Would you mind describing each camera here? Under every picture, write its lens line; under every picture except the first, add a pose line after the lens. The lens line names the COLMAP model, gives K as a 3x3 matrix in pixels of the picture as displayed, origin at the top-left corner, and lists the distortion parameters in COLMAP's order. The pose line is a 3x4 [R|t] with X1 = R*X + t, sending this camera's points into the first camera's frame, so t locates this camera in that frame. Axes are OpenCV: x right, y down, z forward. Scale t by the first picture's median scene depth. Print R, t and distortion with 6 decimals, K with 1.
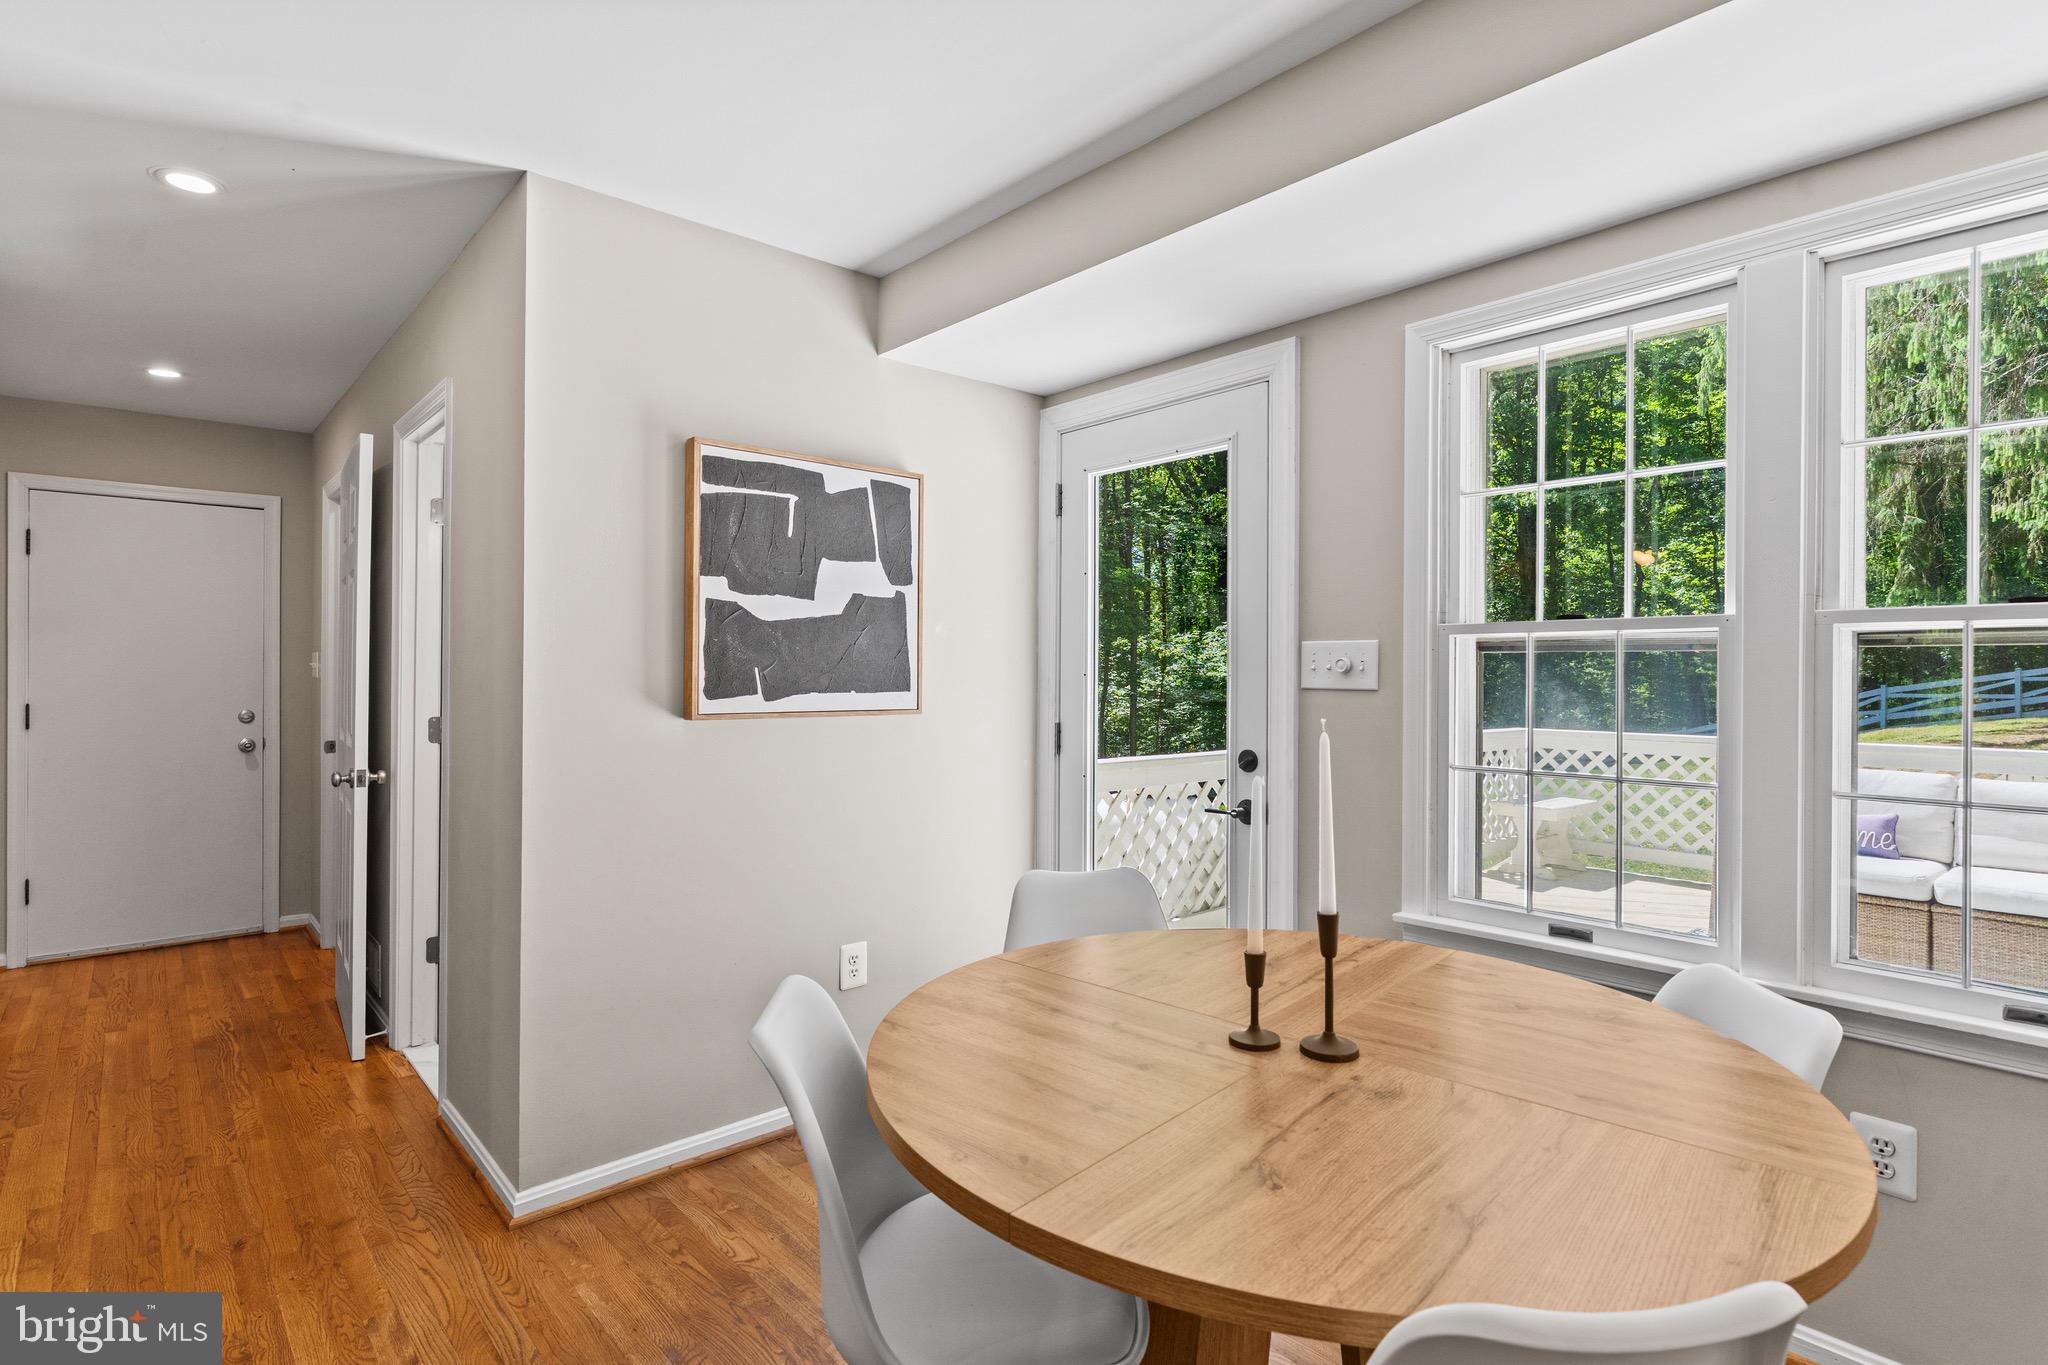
lens RADIAL K [[1019.8, 0, 1016.8], [0, 1019.8, 669.2], [0, 0, 1]] dist [-0.004603, 0.002280]
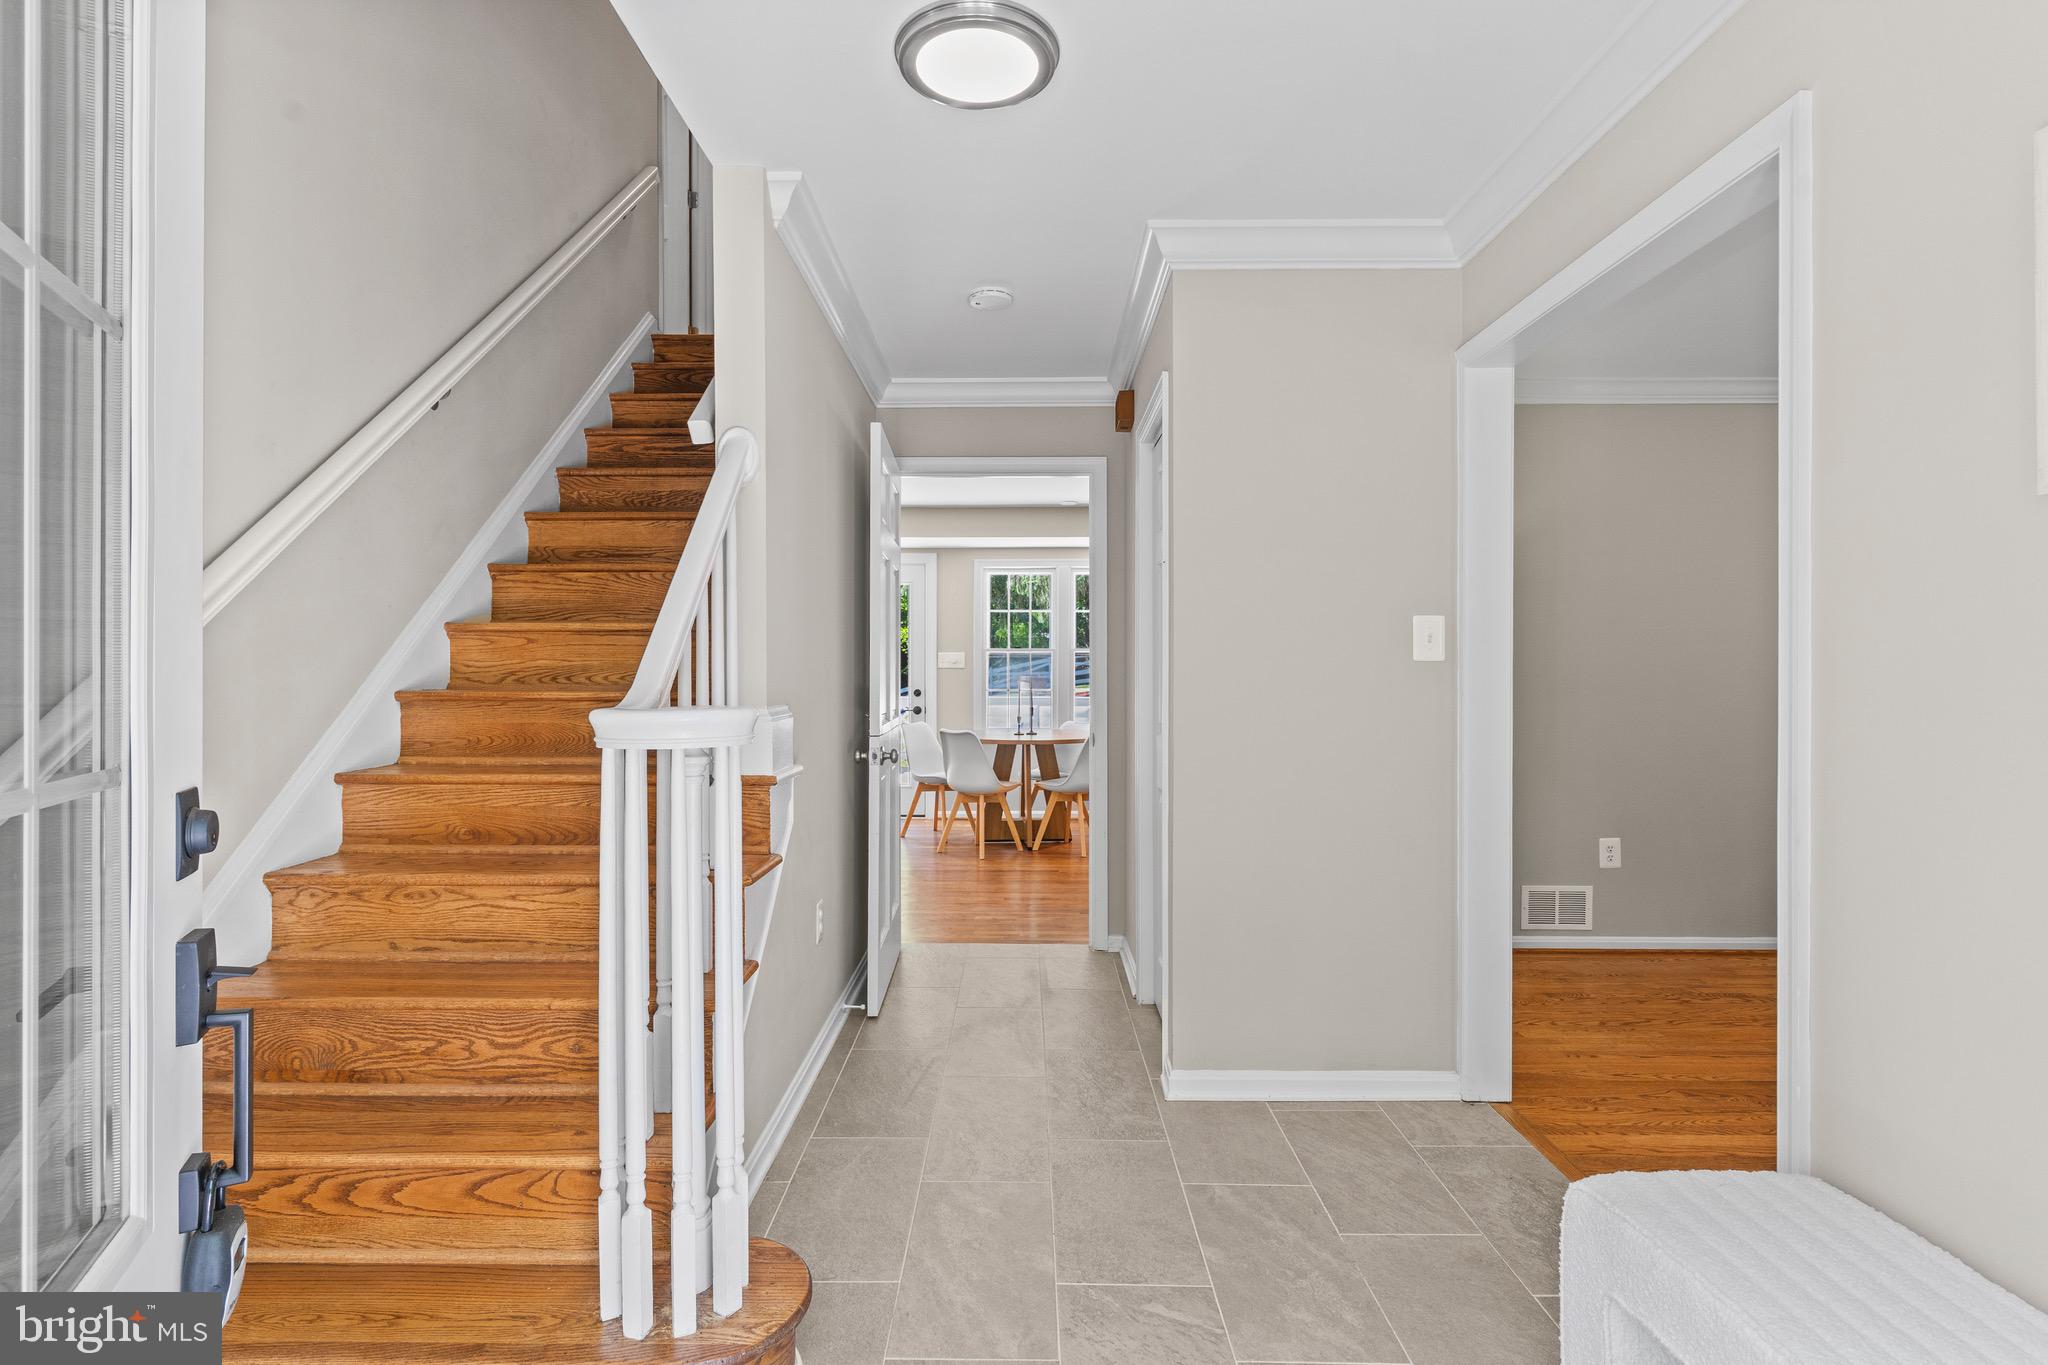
lens RADIAL K [[1019.8, 0, 1021.9], [0, 1019.8, 674.8], [0, 0, 1]] dist [-0.004603, 0.002280]
pose [[0.664018, -0.011897, 0.747622, -1.773150], [0.001300, 0.999890, 0.014757, -0.006973], [-0.747715, -0.008827, 0.663961, -1.188113]]
